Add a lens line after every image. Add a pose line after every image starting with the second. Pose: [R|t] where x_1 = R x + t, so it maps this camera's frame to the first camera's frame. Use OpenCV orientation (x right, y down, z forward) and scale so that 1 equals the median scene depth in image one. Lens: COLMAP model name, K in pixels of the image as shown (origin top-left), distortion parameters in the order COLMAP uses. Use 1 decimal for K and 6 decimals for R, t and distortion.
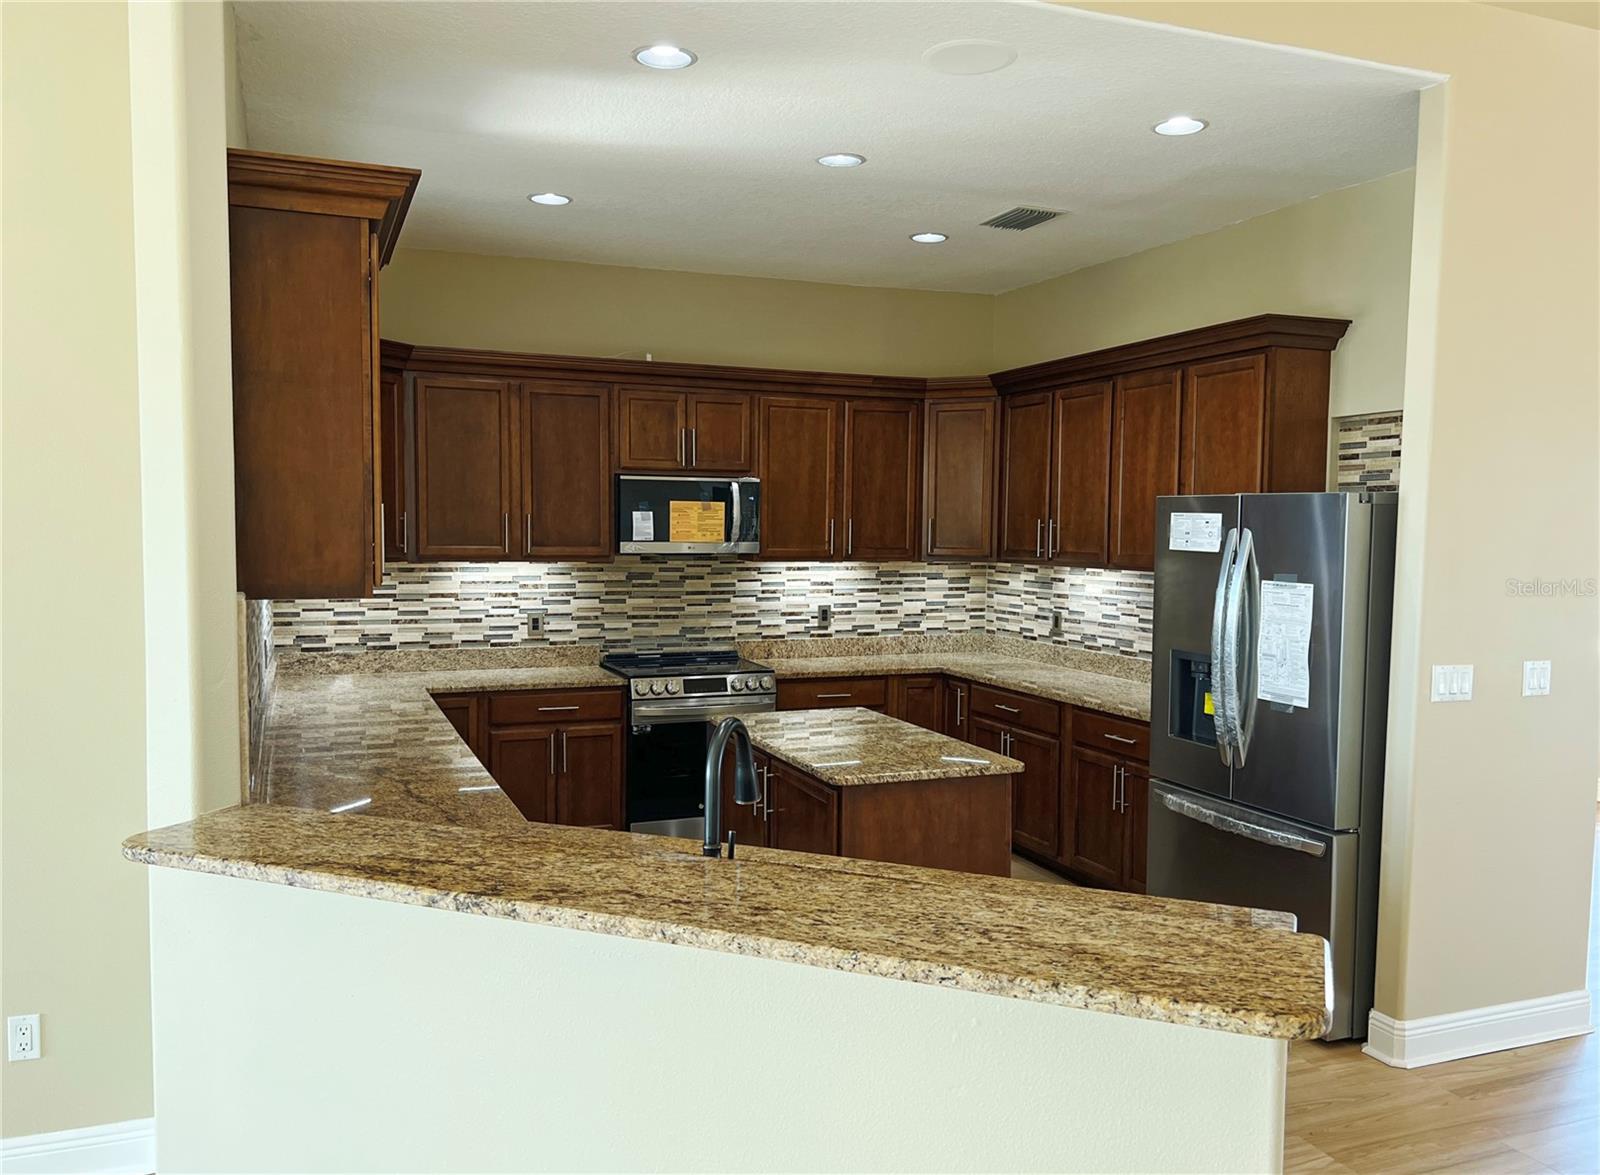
lens RADIAL K [[1205.2, 0, 798.5], [0, 1205.2, 610.2], [0, 0, 1]] dist [0.118788, -0.177794]
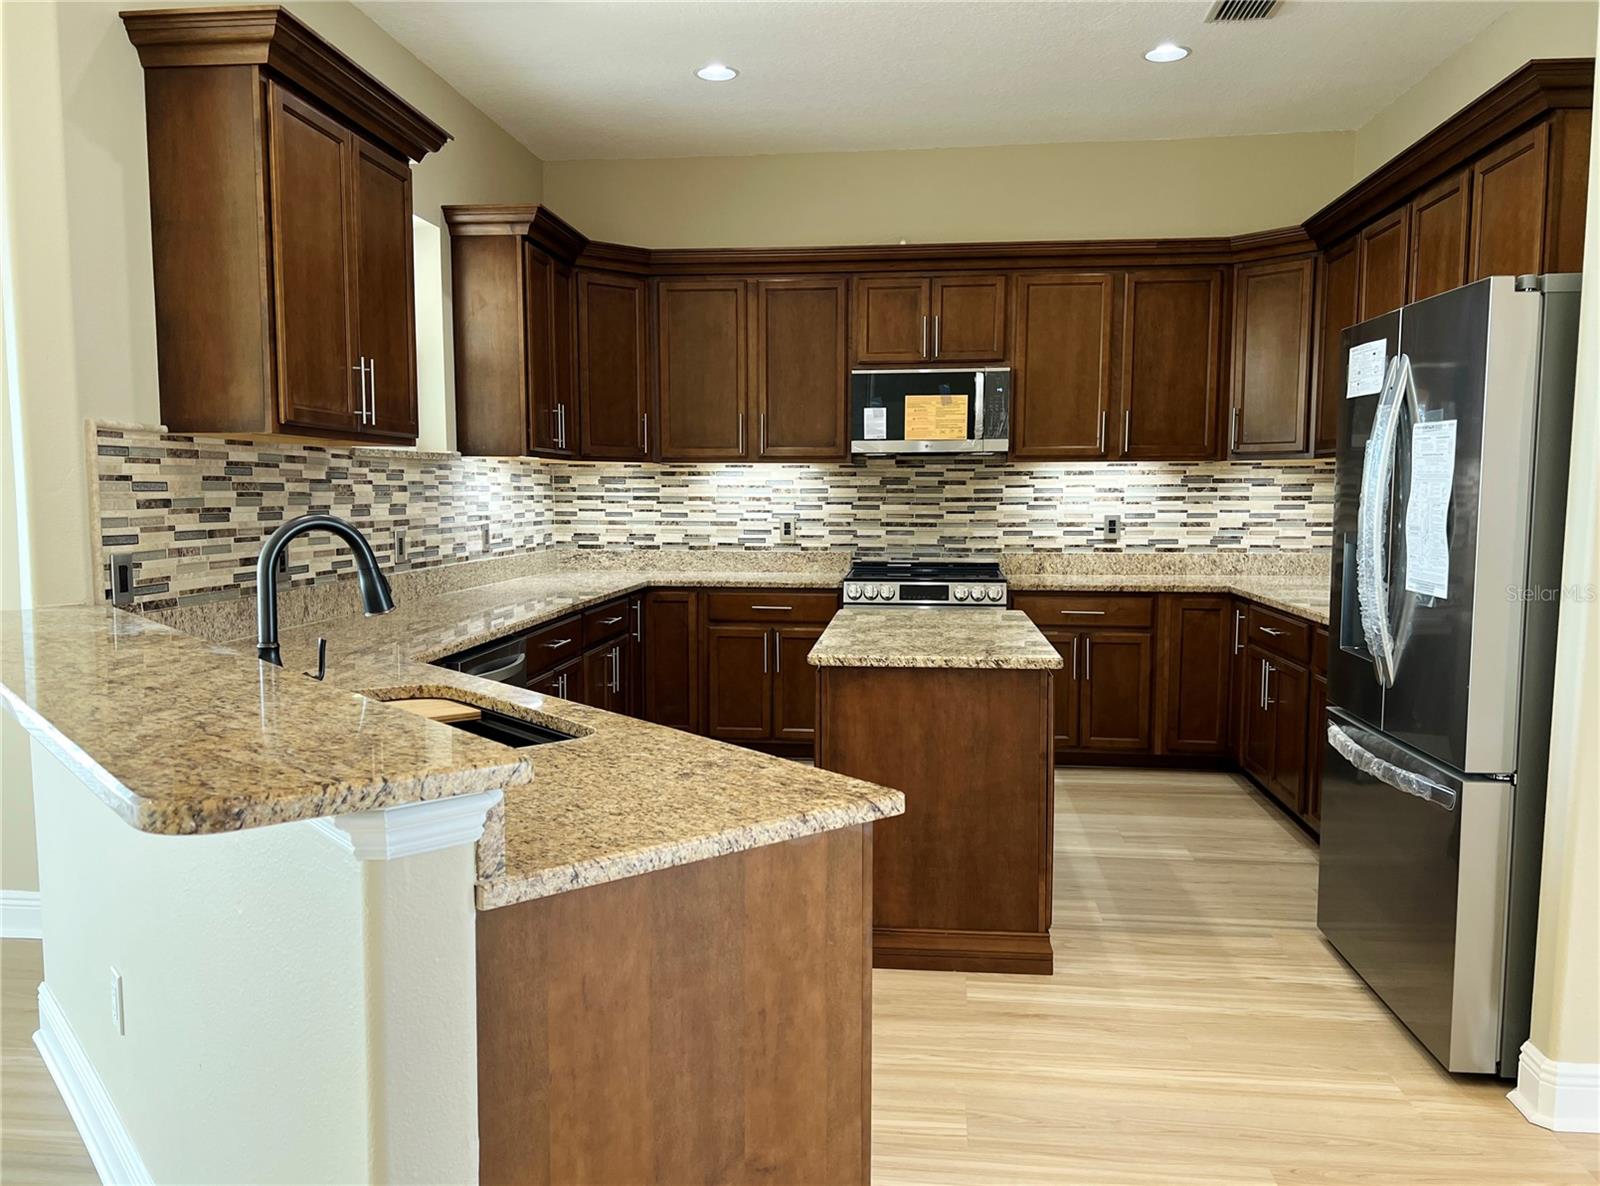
lens RADIAL K [[1206.8, 0, 792.9], [0, 1206.8, 605.0], [0, 0, 1]] dist [0.098471, -0.130181]
pose [[0.881244, 0.037009, -0.471210, 0.255490], [-0.026125, 0.999220, 0.029620, 0.044376], [0.471938, -0.013792, 0.881524, 0.125784]]
